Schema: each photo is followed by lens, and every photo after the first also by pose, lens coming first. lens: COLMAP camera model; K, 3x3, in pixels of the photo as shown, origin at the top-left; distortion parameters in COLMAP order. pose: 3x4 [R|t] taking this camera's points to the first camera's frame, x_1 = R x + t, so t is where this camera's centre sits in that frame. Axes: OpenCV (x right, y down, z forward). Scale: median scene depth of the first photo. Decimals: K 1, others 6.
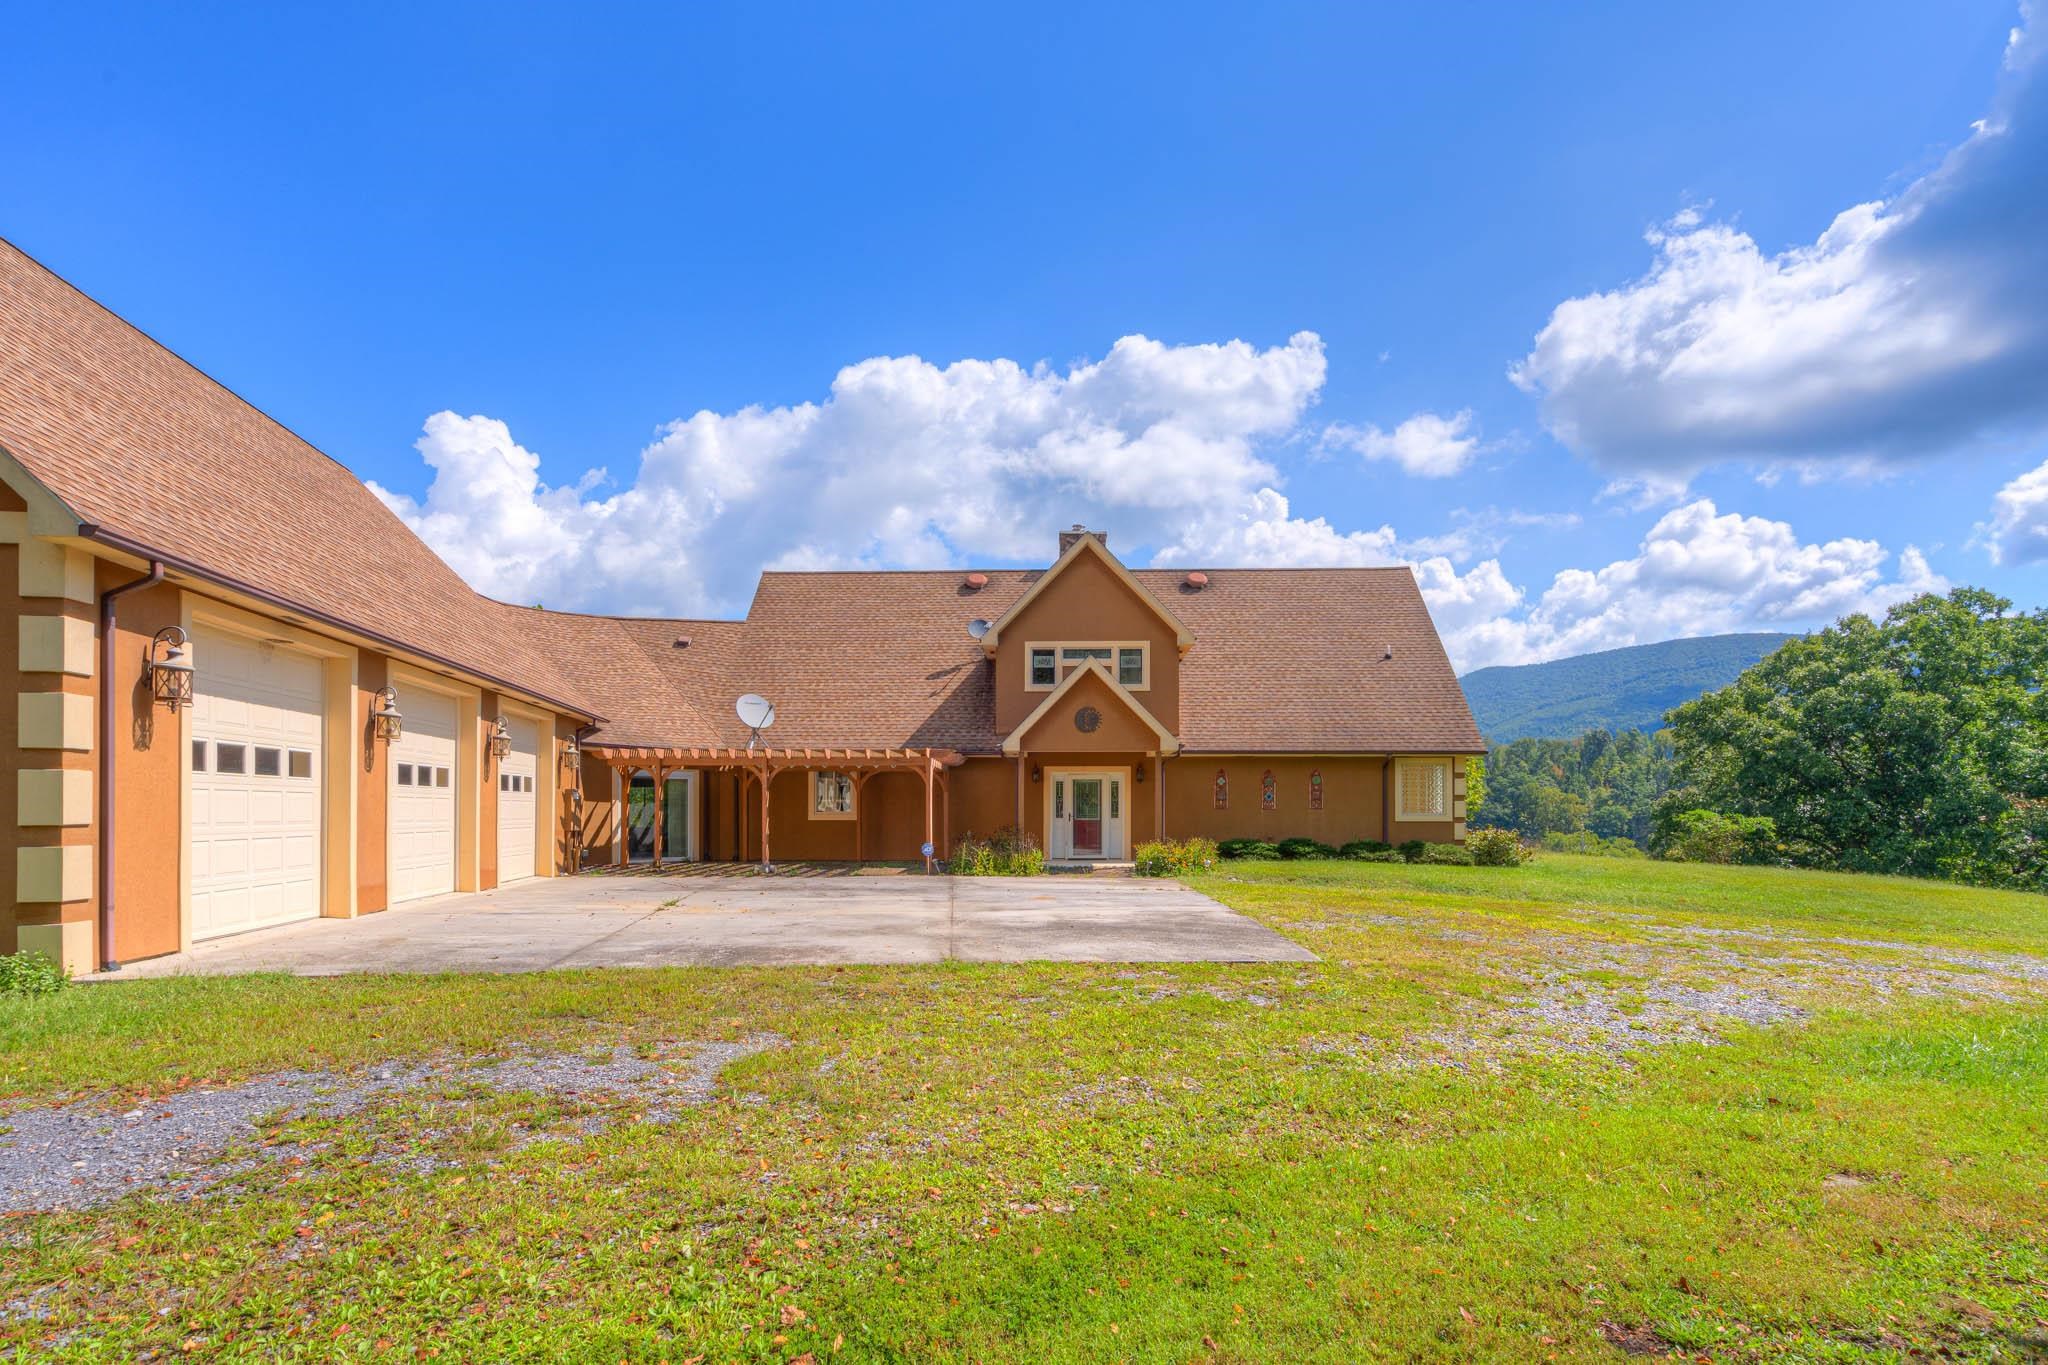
lens RADIAL K [[1096.3, 0, 995.4], [0, 1096.3, 813.8], [0, 0, 1]] dist [-0.013627, 0.010370]
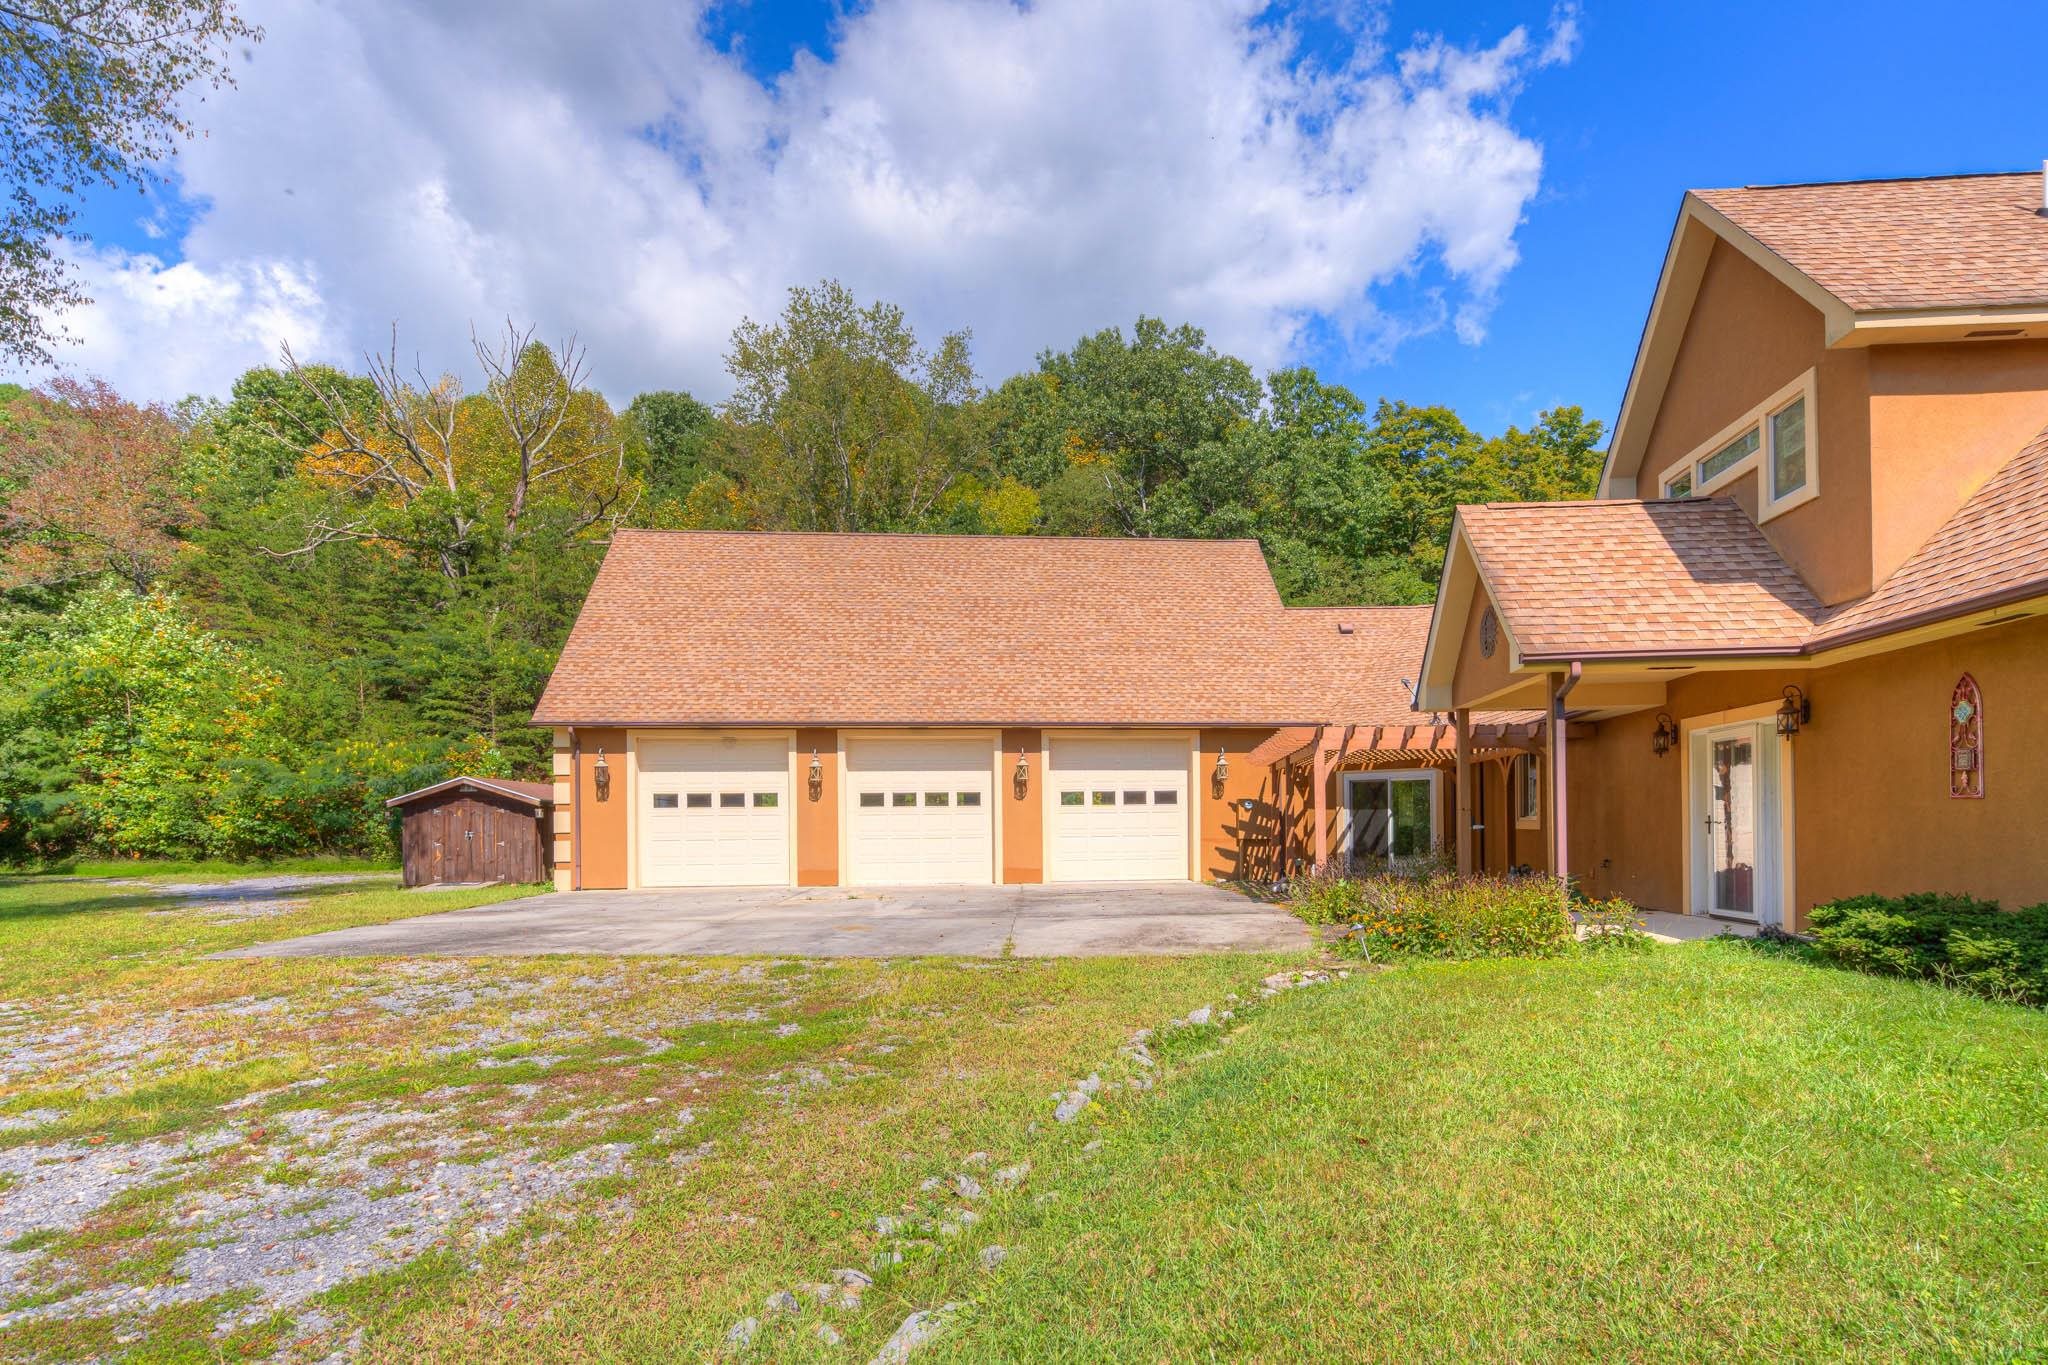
lens RADIAL K [[1020.6, 0, 1064.1], [0, 1020.6, 822.5], [0, 0, 1]] dist [0.000880, 0.000021]
pose [[-0.022820, -0.001342, -0.999739, 0.503090], [0.010738, 0.999941, -0.001587, 0.000144], [0.999682, -0.010771, -0.022804, 0.736922]]
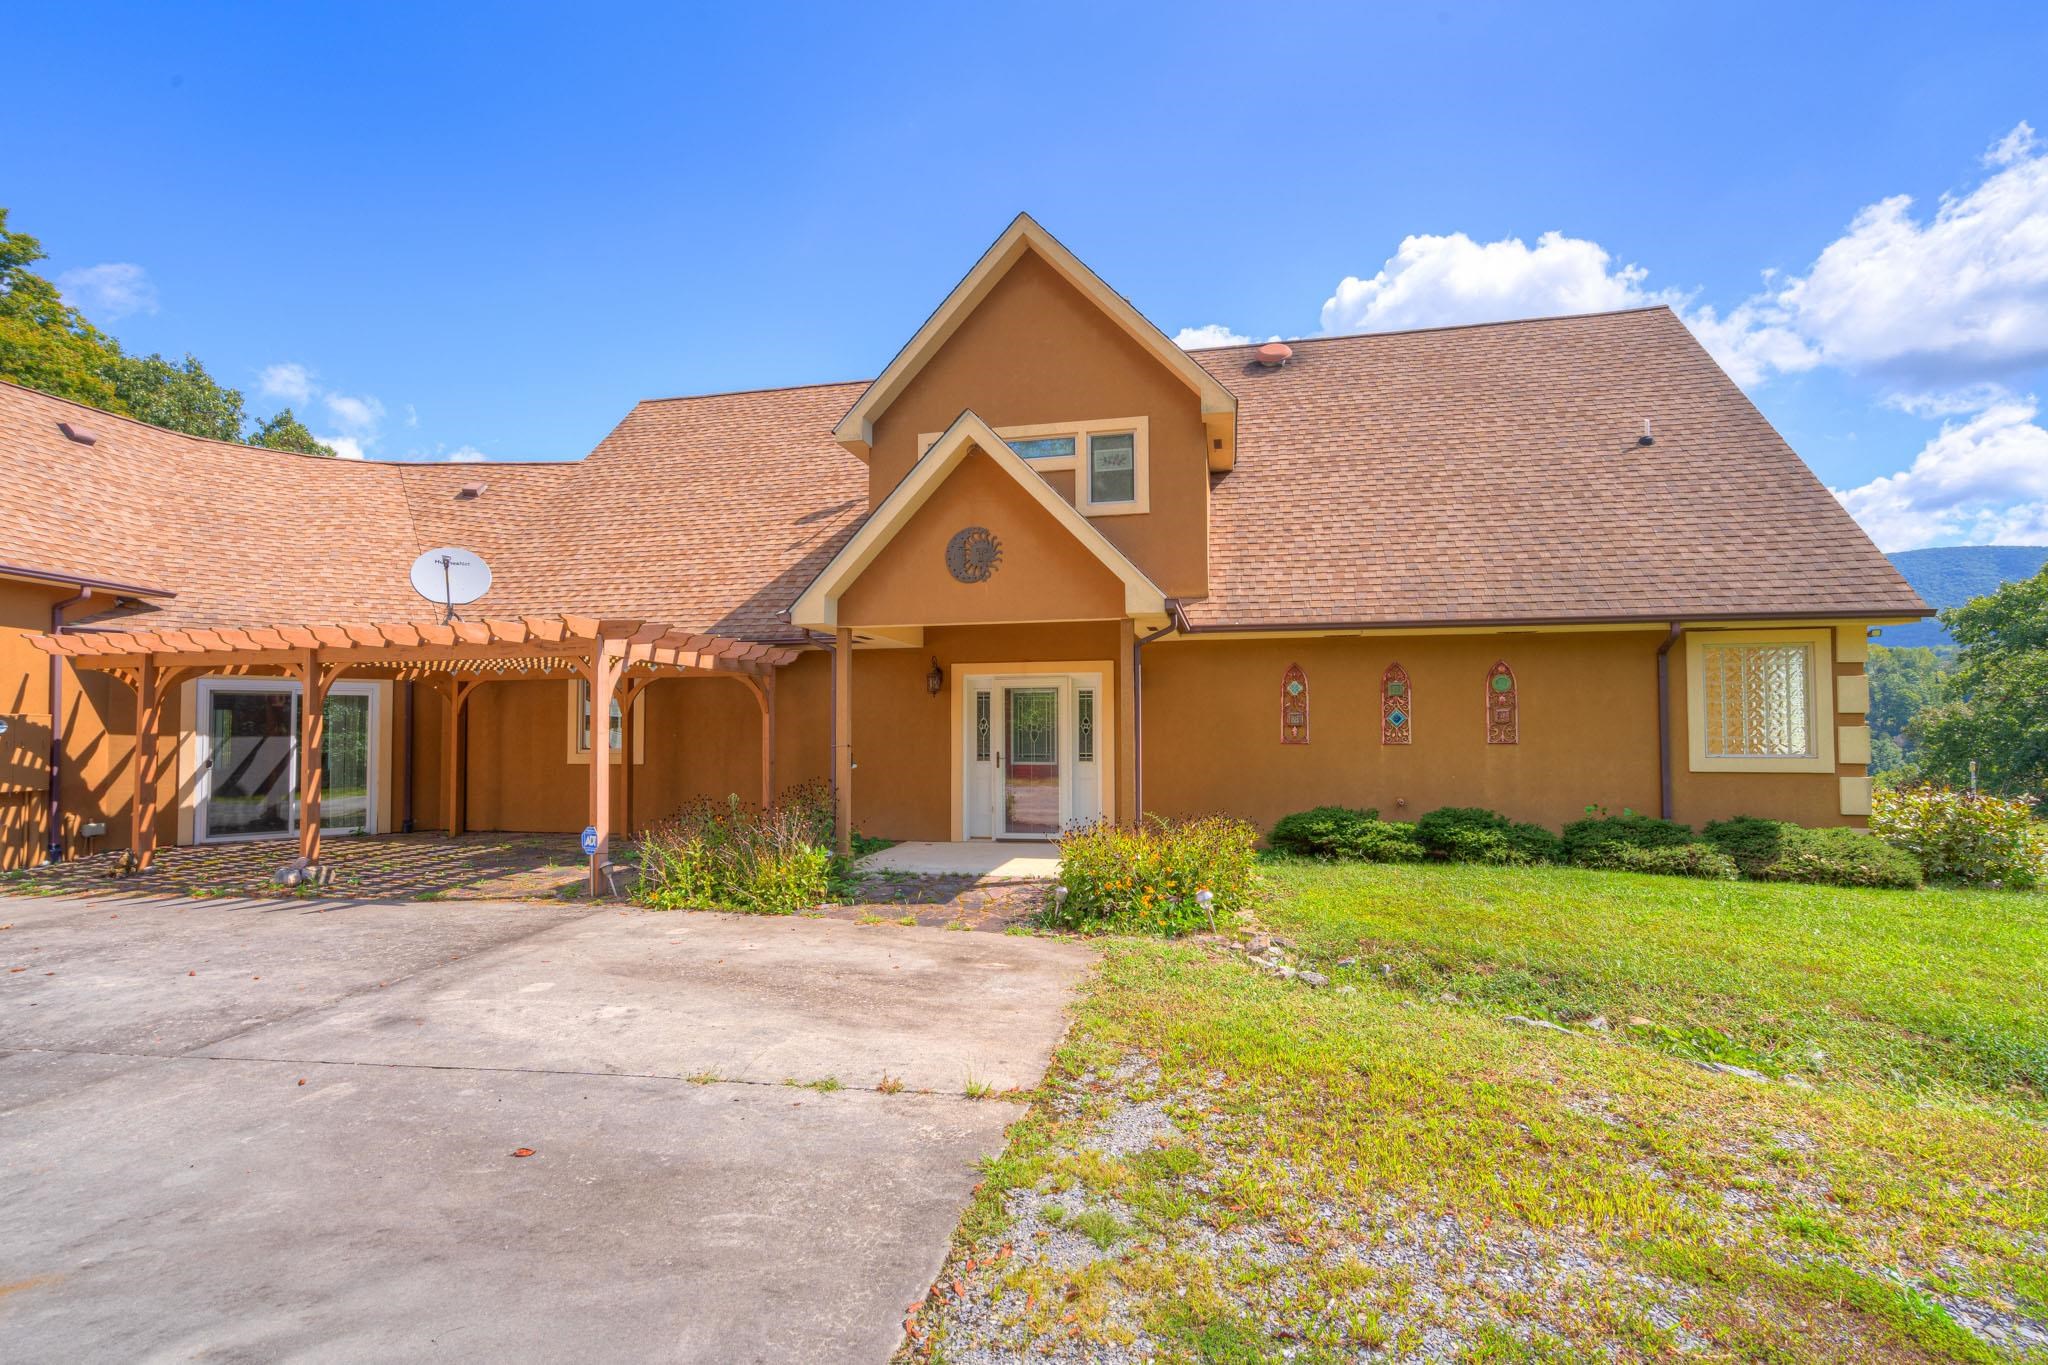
lens RADIAL K [[923.6, 0, 1034.3], [0, 923.6, 708.9], [0, 0, 1]] dist [-0.003382, -0.000390]
pose [[0.986343, -0.007359, -0.164541, 0.157214], [0.002643, 0.999580, -0.028861, -0.008577], [0.164684, 0.028032, 0.985948, 0.565406]]
